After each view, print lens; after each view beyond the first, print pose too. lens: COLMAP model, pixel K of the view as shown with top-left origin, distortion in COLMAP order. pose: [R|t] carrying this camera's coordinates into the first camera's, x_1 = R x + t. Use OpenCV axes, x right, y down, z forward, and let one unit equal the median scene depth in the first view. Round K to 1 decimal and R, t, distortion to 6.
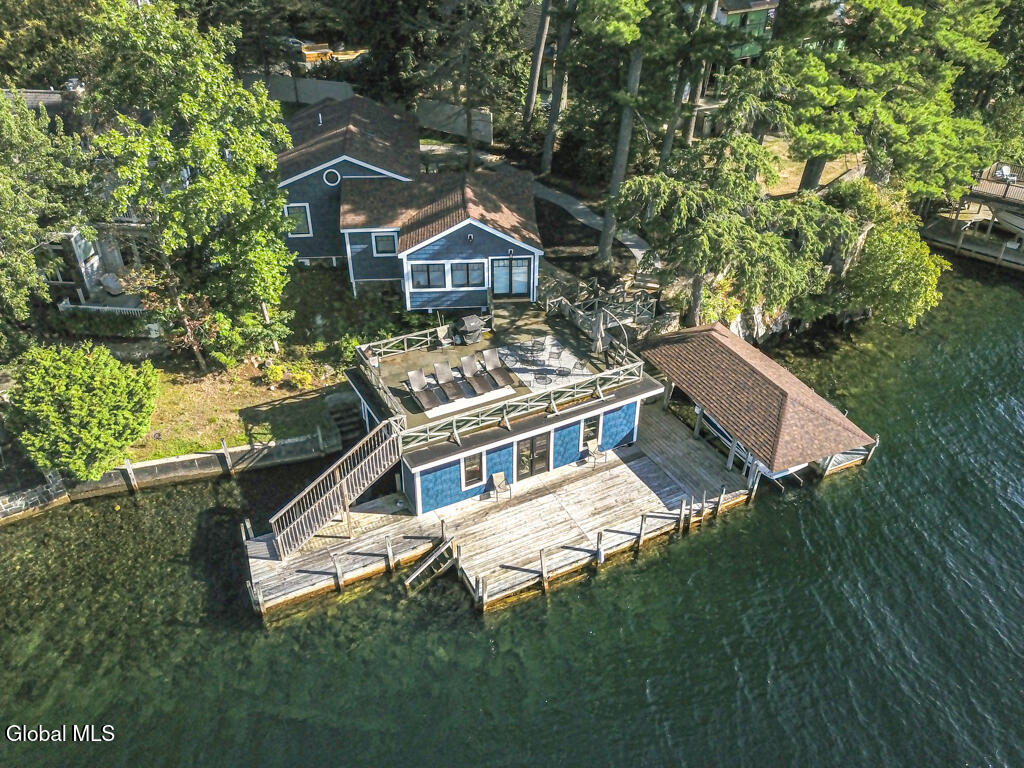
lens RADIAL K [[810.0, 0, 512.0], [0, 810.0, 384.0], [0, 0, 1]] dist [0.043648, -0.091466]
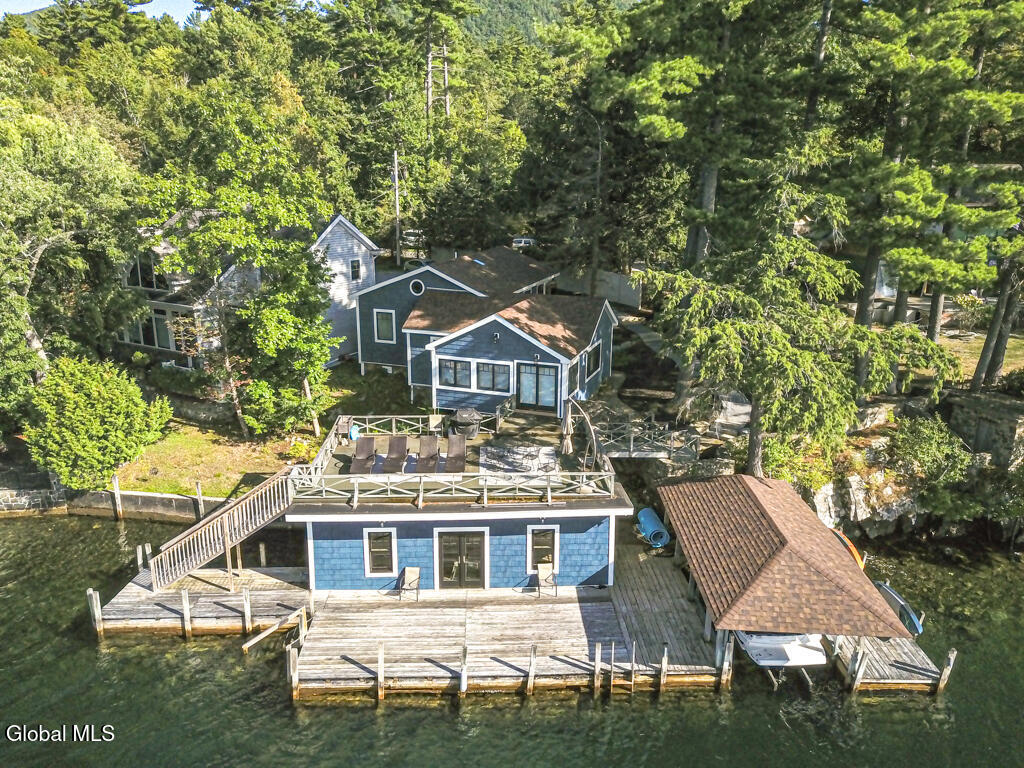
lens RADIAL K [[809.8, 0, 512.0], [0, 809.8, 384.0], [0, 0, 1]] dist [0.004117, -0.001956]
pose [[0.901408, 0.109972, -0.418772, 0.373924], [-0.238763, 0.933105, -0.268900, 0.122800], [0.361186, 0.342376, 0.867366, 0.219029]]
